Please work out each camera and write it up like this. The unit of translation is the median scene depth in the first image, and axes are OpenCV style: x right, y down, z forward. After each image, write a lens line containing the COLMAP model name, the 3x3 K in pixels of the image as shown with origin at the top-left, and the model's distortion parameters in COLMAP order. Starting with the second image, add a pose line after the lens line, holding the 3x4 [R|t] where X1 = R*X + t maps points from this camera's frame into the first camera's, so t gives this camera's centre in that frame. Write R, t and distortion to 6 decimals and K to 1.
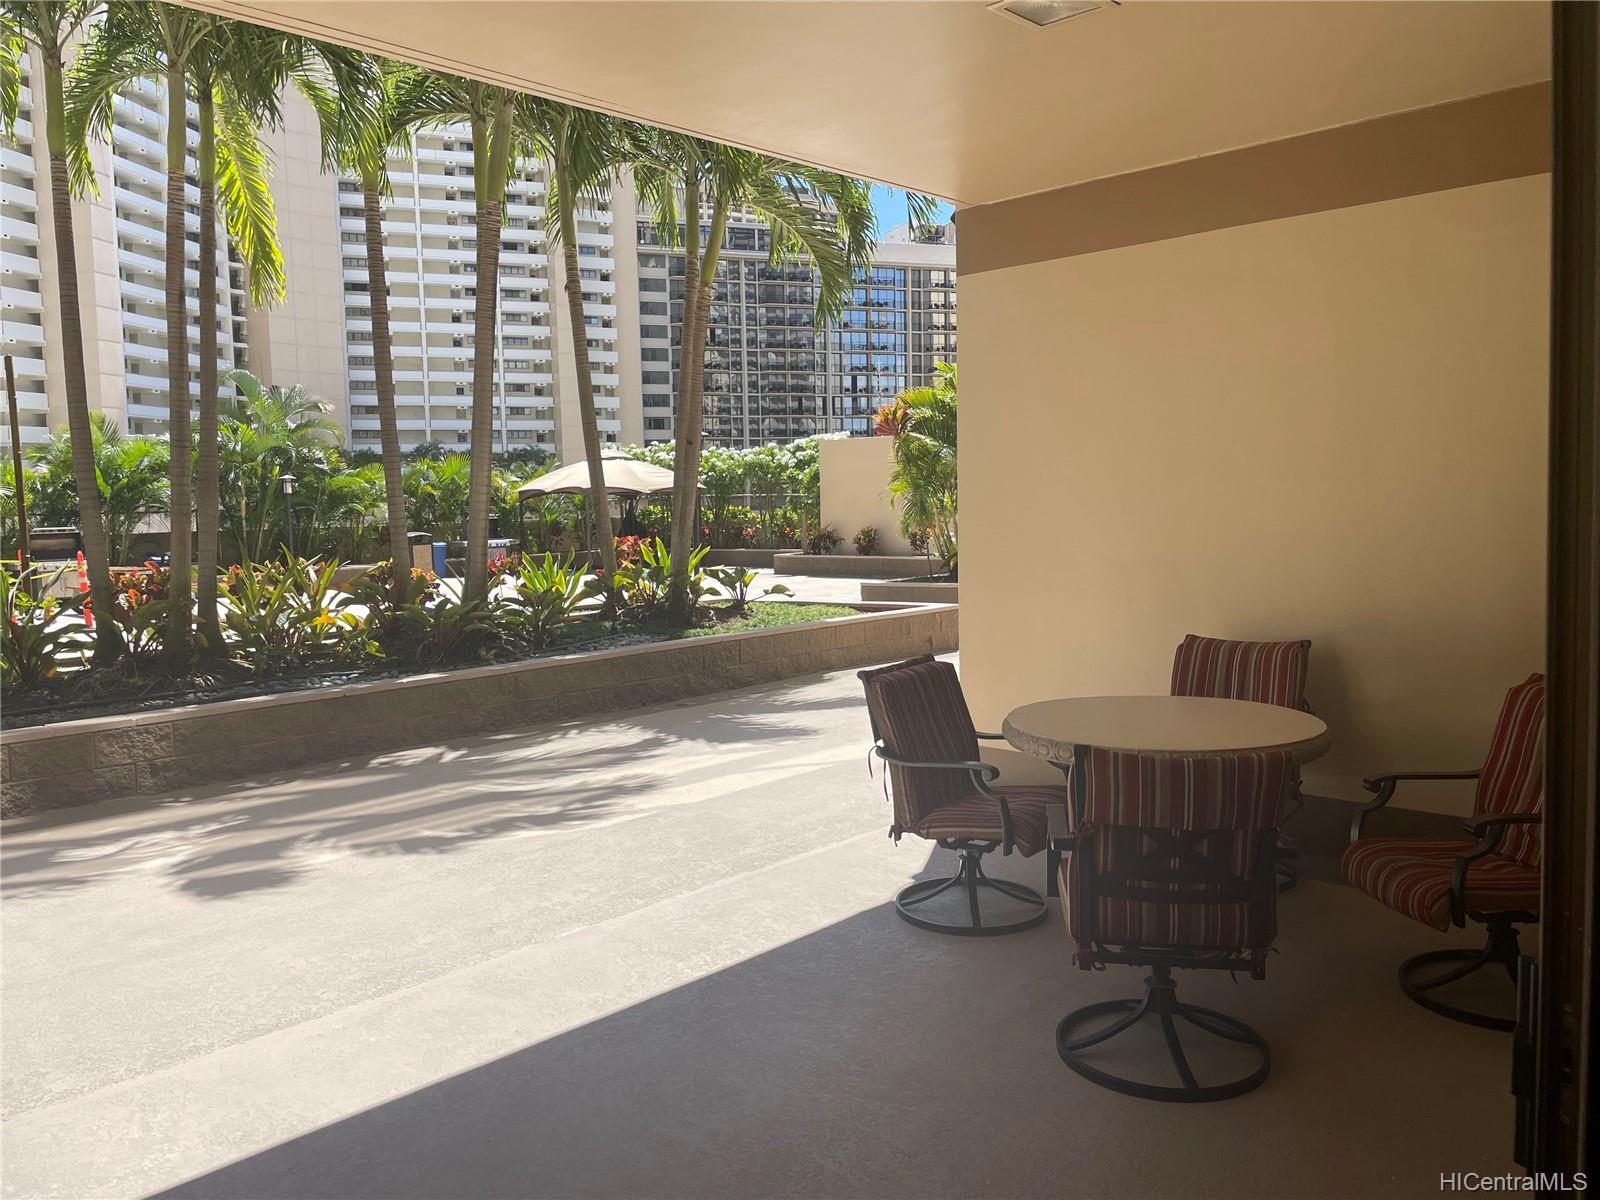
lens RADIAL K [[1207.4, 0, 803.7], [0, 1207.4, 583.3], [0, 0, 1]] dist [0.068271, -0.046347]
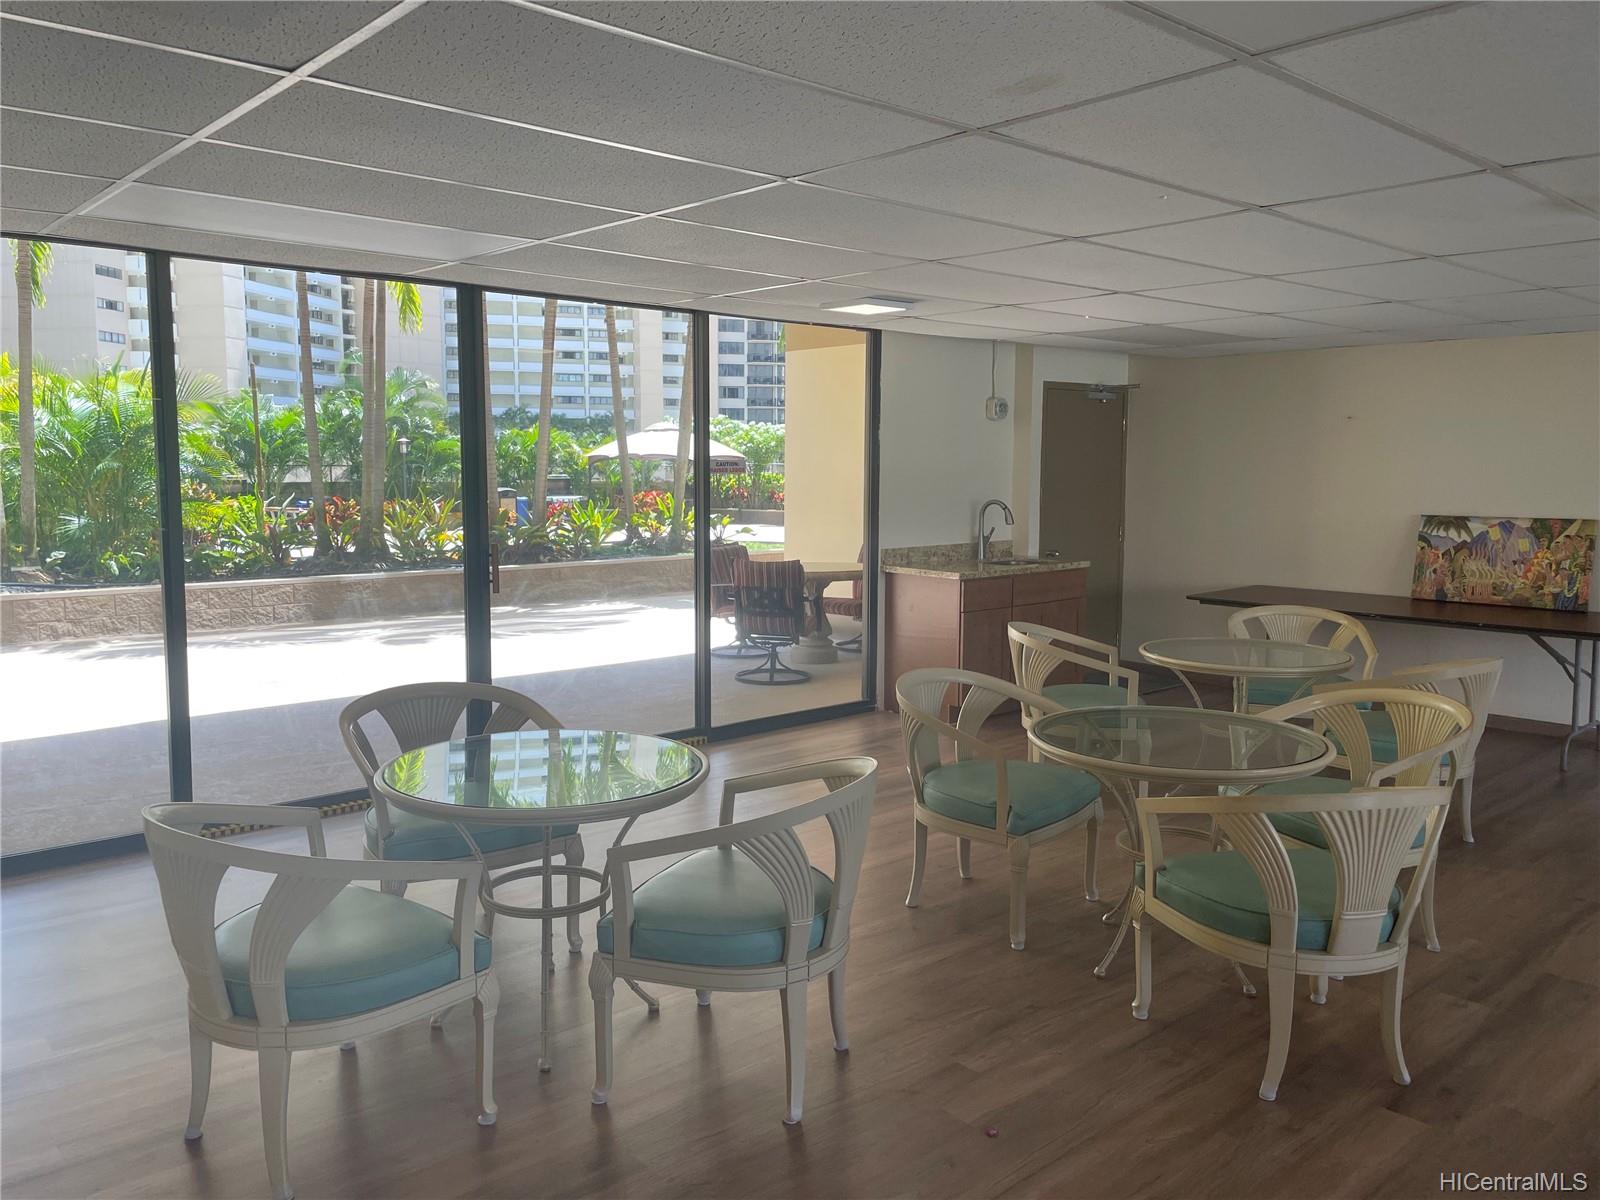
lens RADIAL K [[1207.4, 0, 800.9], [0, 1207.4, 596.2], [0, 0, 1]] dist [0.068271, -0.046347]
pose [[0.997249, 0.031730, -0.066992, 0.069509], [-0.029279, 0.998877, 0.037247, 0.013689], [0.068098, -0.035183, 0.997058, -0.215027]]
